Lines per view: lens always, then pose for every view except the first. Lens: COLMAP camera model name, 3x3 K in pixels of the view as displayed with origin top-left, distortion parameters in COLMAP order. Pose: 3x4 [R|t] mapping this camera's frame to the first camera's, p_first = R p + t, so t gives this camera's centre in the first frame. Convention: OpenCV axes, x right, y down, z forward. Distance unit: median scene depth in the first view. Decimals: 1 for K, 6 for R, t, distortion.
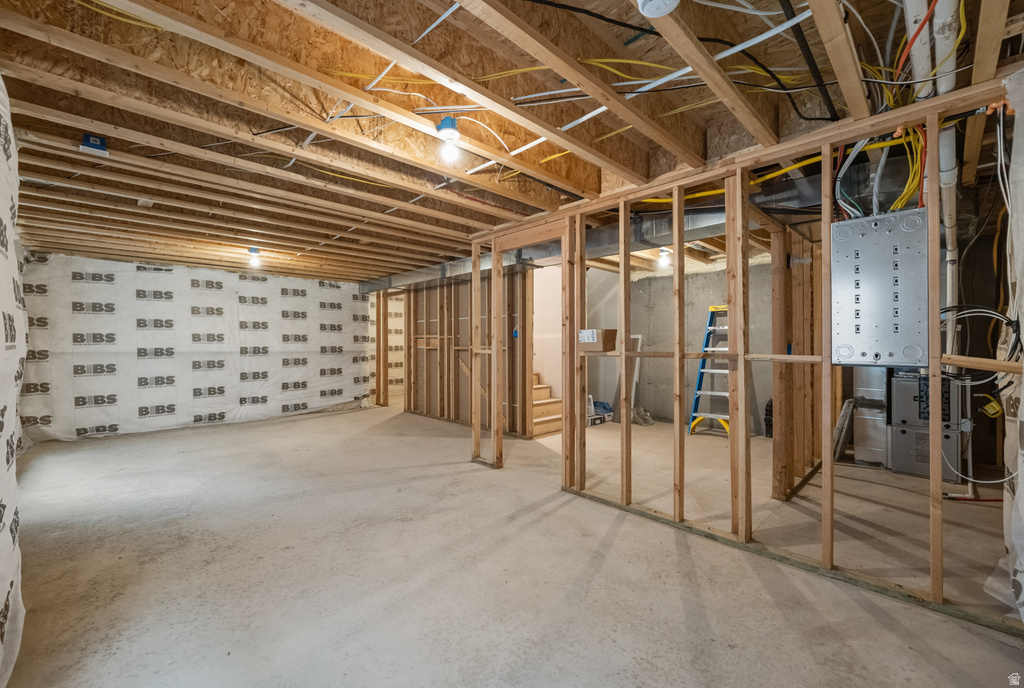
lens RADIAL K [[414.0, 0, 512.0], [0, 414.0, 344.0], [0, 0, 1]] dist [0.002370, 0.000306]
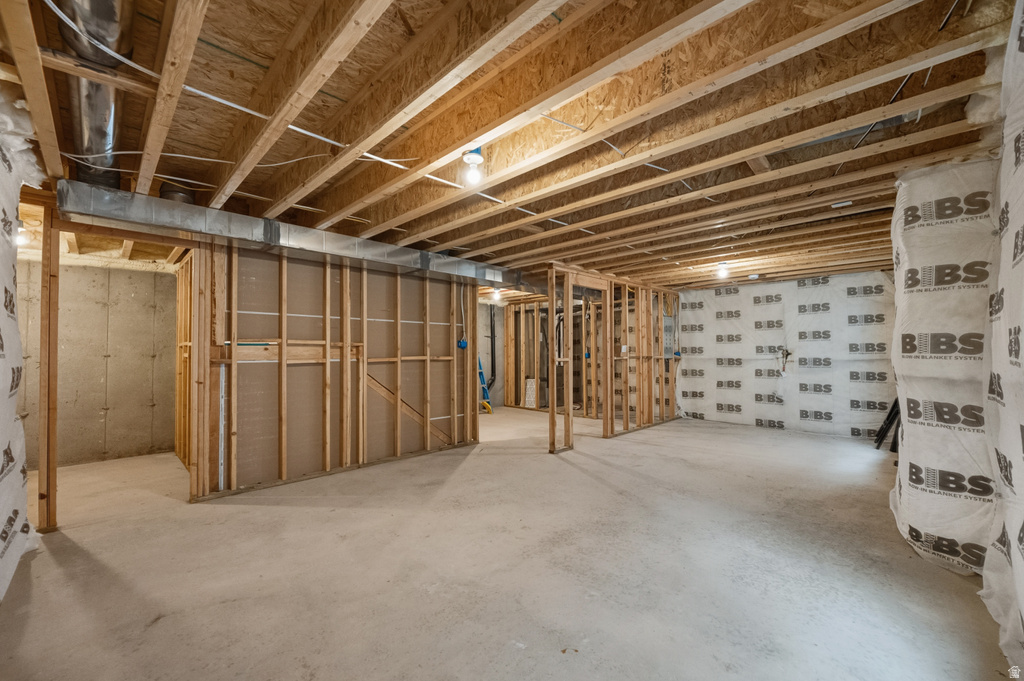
lens RADIAL K [[405.2, 0, 514.8], [0, 405.2, 342.7], [0, 0, 1]] dist [-0.002028, -0.000128]
pose [[-0.014957, 0.021525, 0.999656, -1.712574], [0.002295, 0.999766, -0.021493, -0.007955], [-0.999886, 0.001973, -0.015002, 1.556007]]
